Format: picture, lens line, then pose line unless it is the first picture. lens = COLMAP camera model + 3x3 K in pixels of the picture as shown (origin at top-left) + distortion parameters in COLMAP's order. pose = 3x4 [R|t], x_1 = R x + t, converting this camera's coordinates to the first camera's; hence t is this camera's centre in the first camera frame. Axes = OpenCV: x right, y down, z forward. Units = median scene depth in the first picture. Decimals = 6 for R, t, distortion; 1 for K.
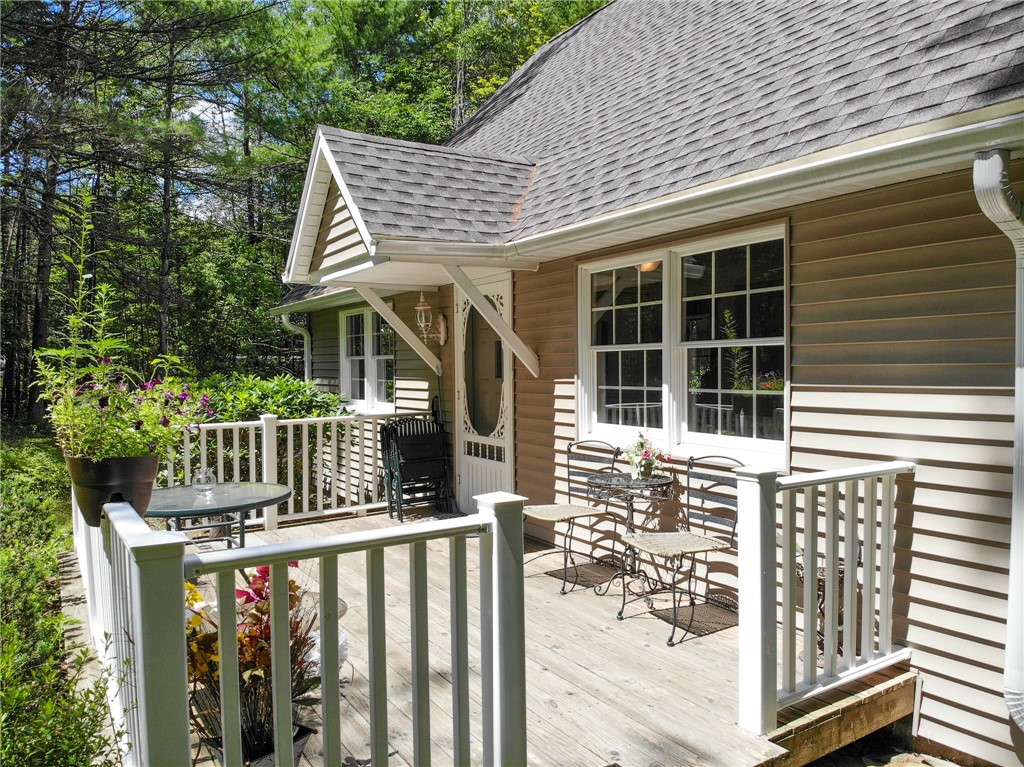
lens RADIAL K [[746.9, 0, 500.9], [0, 746.9, 391.8], [0, 0, 1]] dist [0.039323, -0.150797]
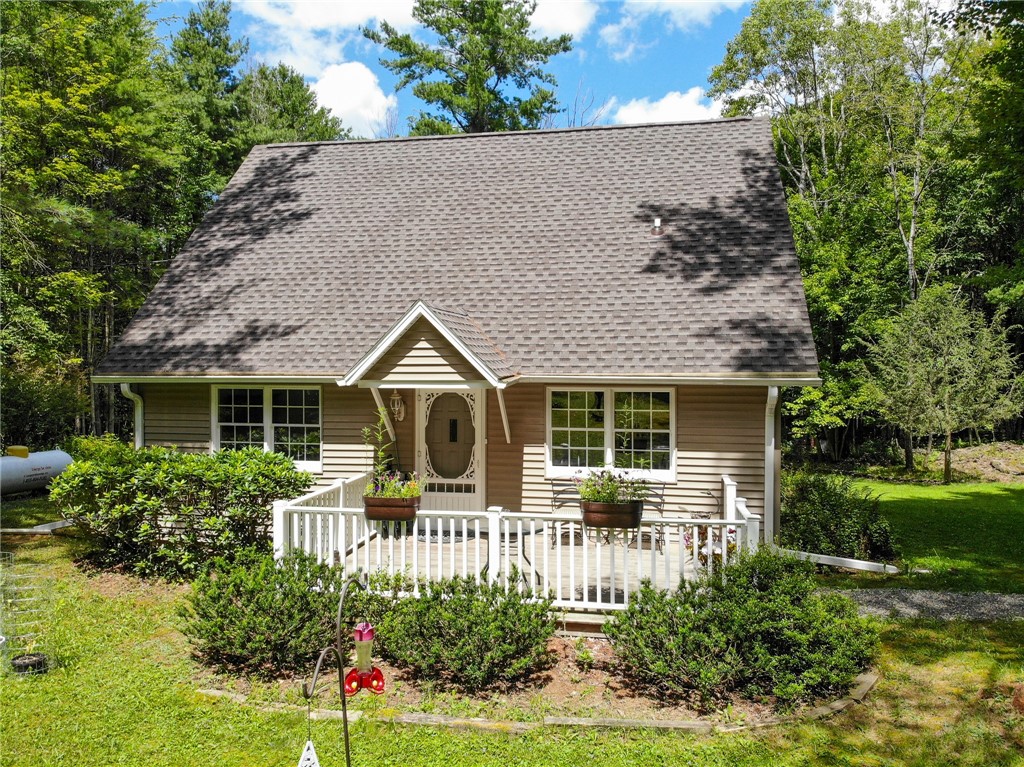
lens RADIAL K [[746.9, 0, 520.4], [0, 746.9, 369.2], [0, 0, 1]] dist [0.039323, -0.150797]
pose [[0.674425, 0.016998, 0.738148, -1.581413], [0.017309, 0.999096, -0.038822, -0.159866], [-0.738140, 0.038959, 0.673521, -0.324039]]
